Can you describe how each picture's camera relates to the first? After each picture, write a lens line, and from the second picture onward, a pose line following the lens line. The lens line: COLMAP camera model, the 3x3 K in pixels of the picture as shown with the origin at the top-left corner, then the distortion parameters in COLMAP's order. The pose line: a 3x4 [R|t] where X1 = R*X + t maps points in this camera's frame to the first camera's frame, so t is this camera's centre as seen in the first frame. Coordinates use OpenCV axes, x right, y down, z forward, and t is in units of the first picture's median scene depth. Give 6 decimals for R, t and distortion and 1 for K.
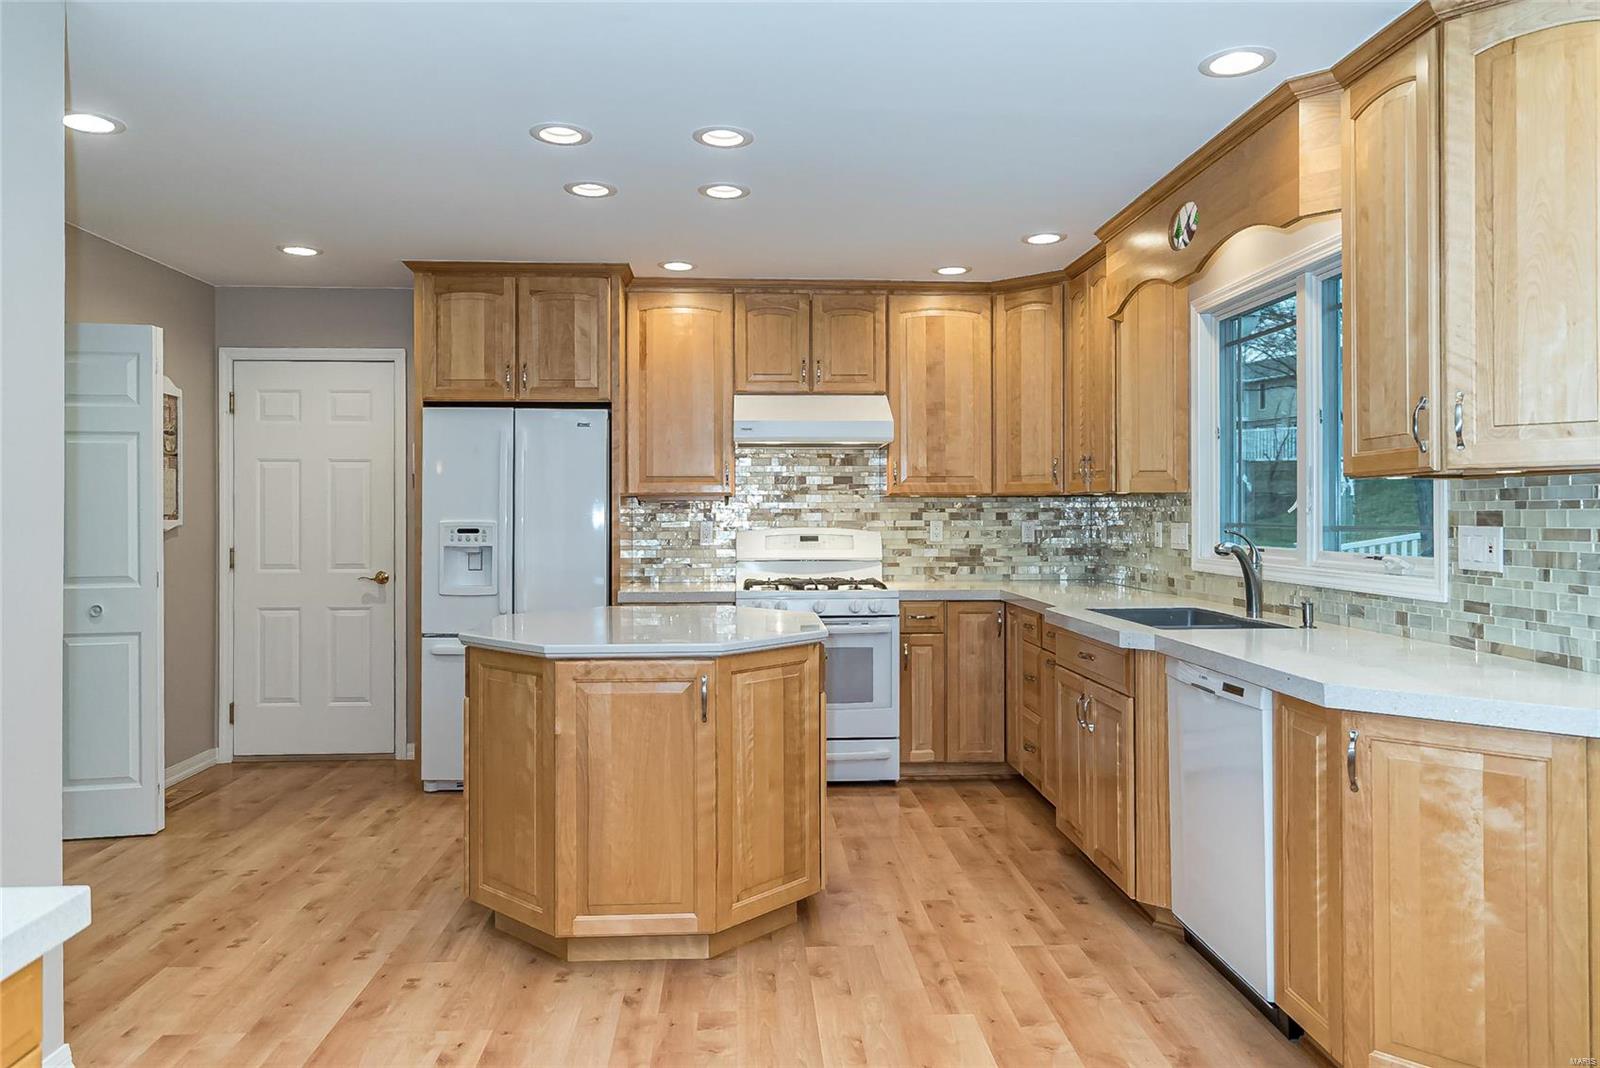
lens RADIAL K [[1047.9, 0, 787.3], [0, 1047.9, 509.6], [0, 0, 1]] dist [0.003846, 0.001332]
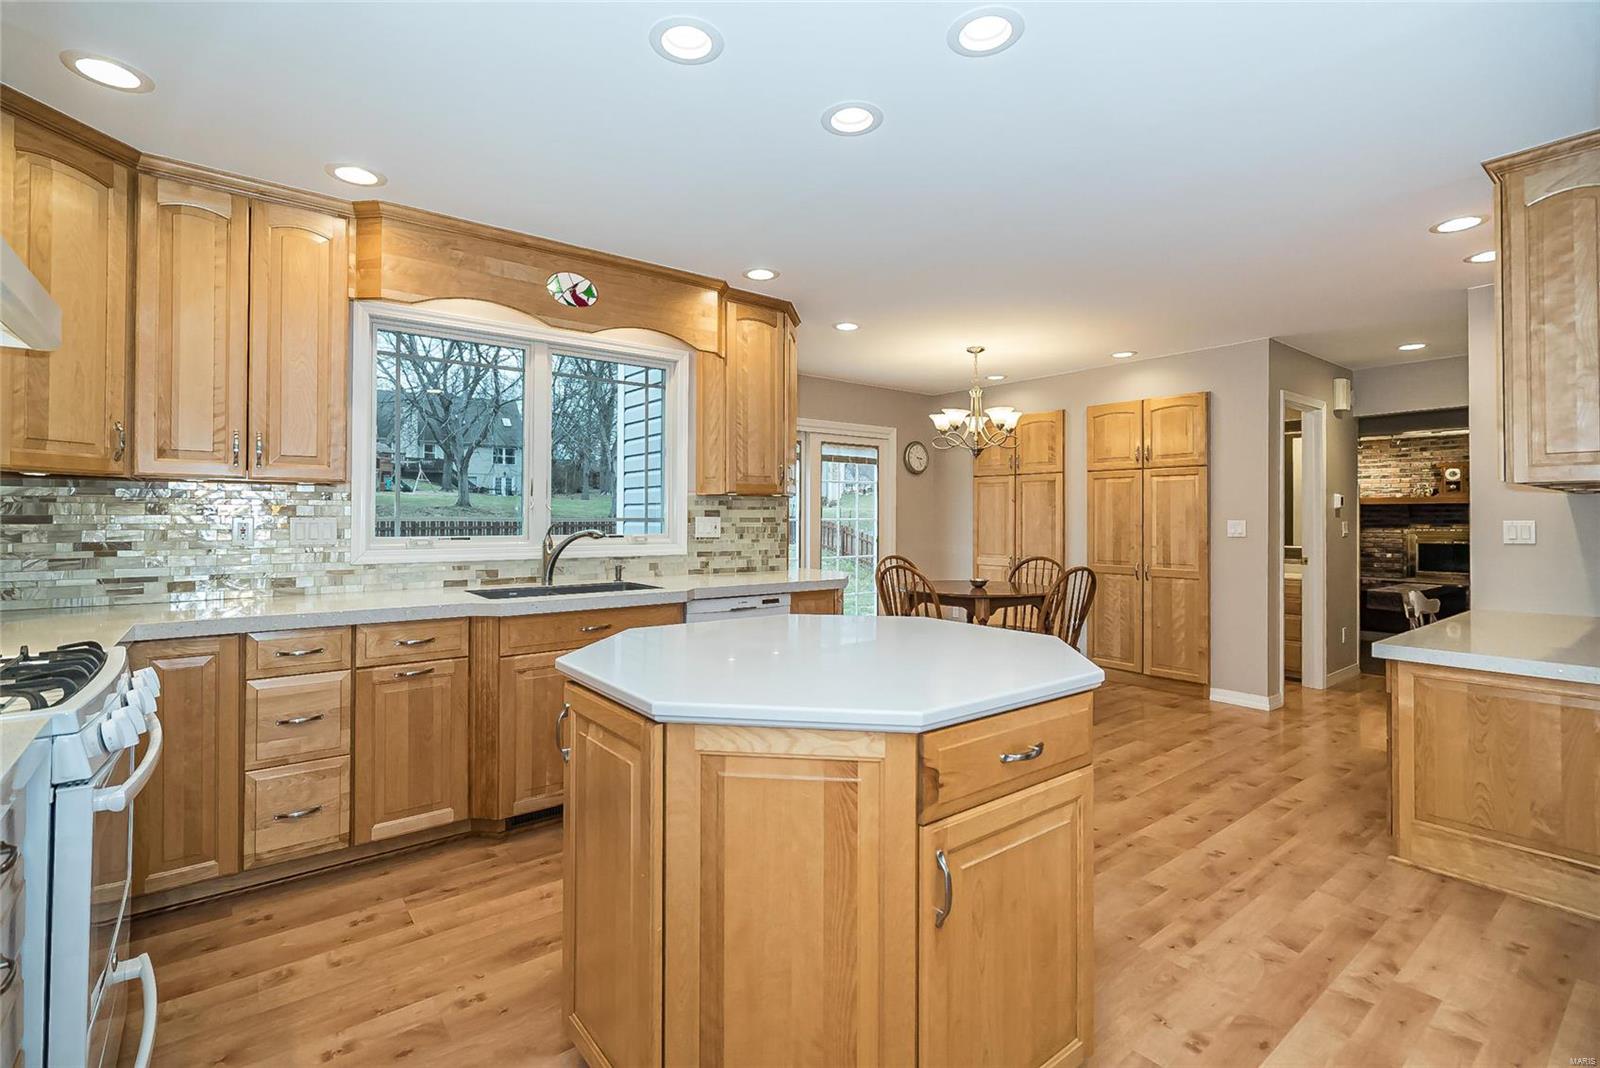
lens RADIAL K [[745.0, 0, 795.6], [0, 745.0, 510.2], [0, 0, 1]] dist [0.001281, 0.000137]
pose [[-0.574920, 0.010039, 0.818148, -0.479727], [-0.004638, 0.999869, -0.015527, 0.016506], [-0.818197, -0.012721, -0.574798, 1.157069]]
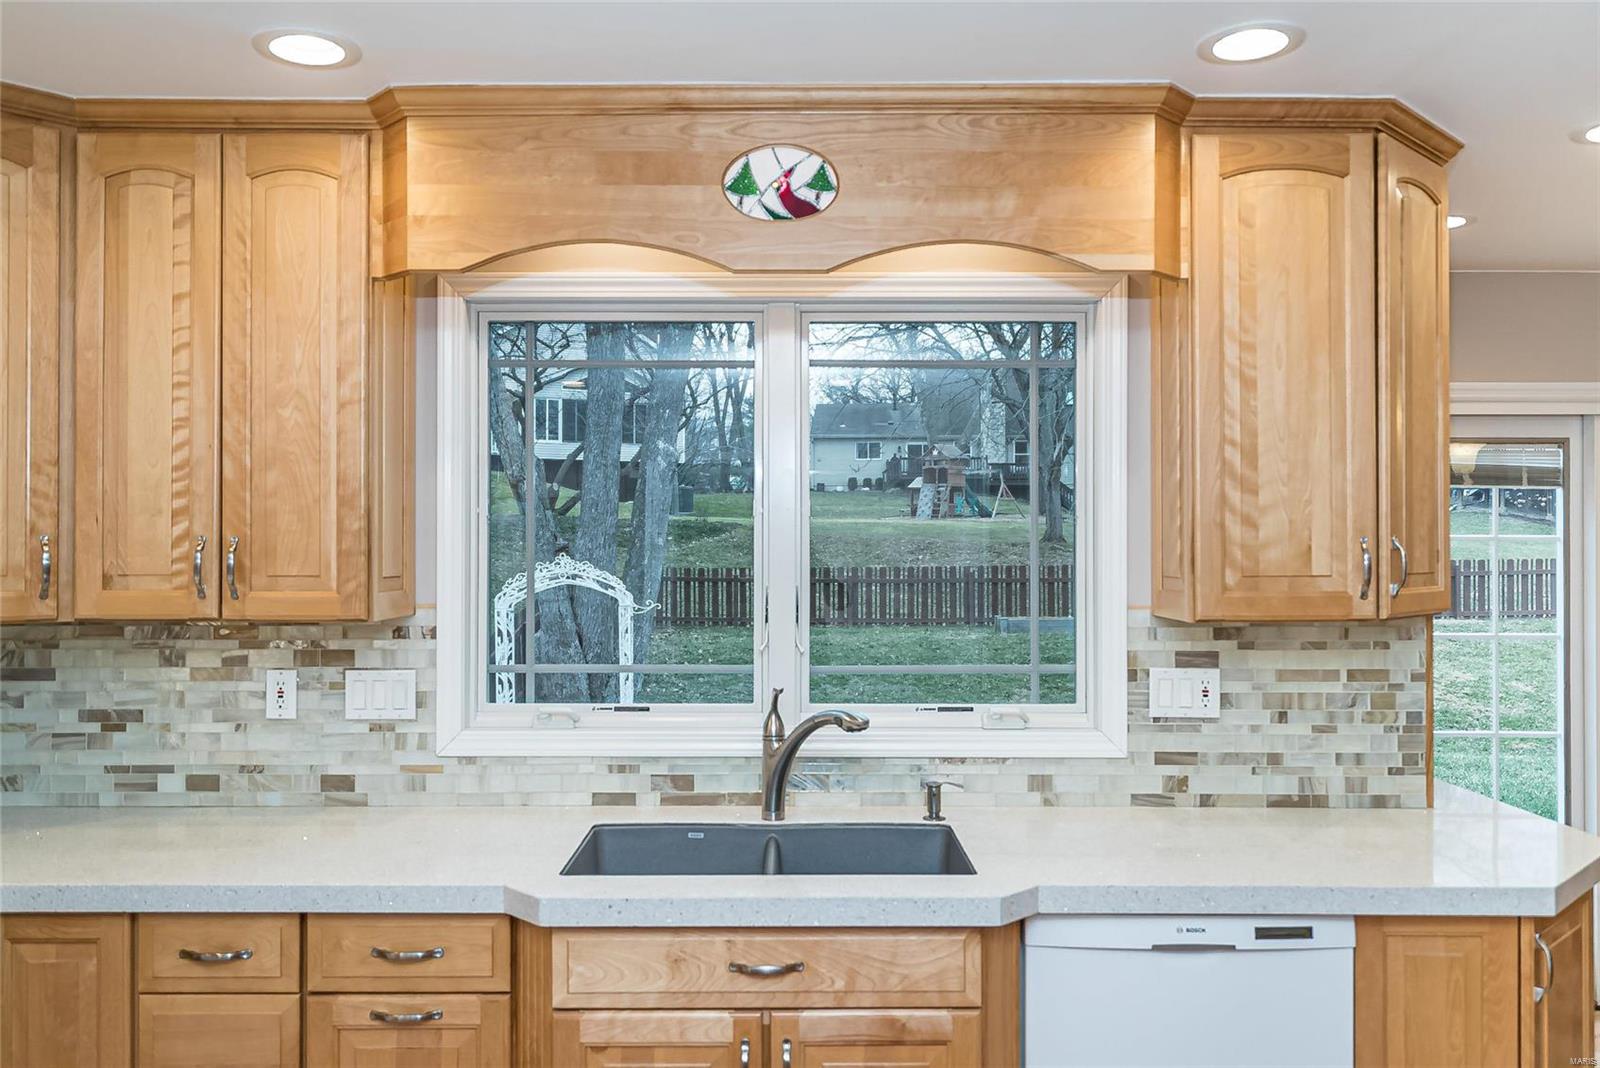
lens RADIAL K [[1249.7, 0, 780.2], [0, 1249.7, 537.7], [0, 0, 1]] dist [0.000553, 0.003472]
pose [[0.054109, 0.010641, 0.998478, -0.287380], [-0.003663, 0.999939, -0.010458, -0.055530], [-0.998528, -0.003092, 0.054145, 0.853270]]
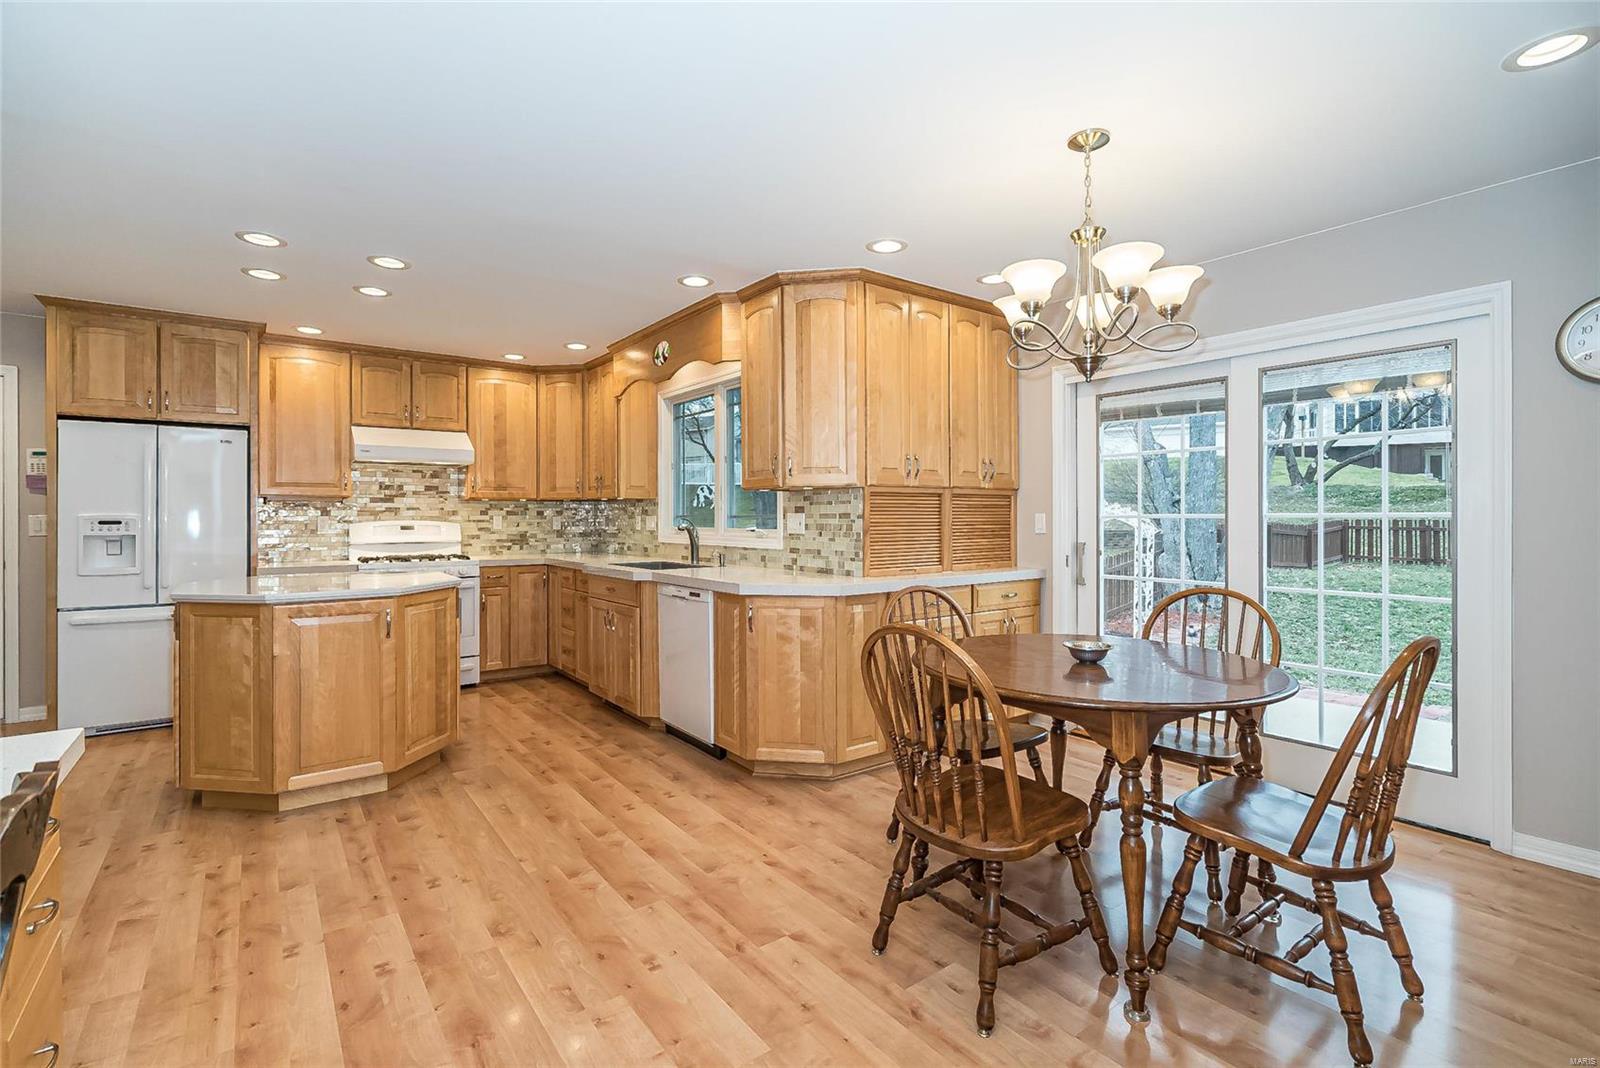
lens RADIAL K [[725.5, 0, 769.4], [0, 725.5, 515.0], [0, 0, 1]] dist [-0.000477, 0.000456]
pose [[0.843979, 0.001216, 0.536375, -0.130233], [-0.001122, 0.999999, -0.000502, 0.013267], [-0.536375, -0.000178, 0.843979, -0.162262]]
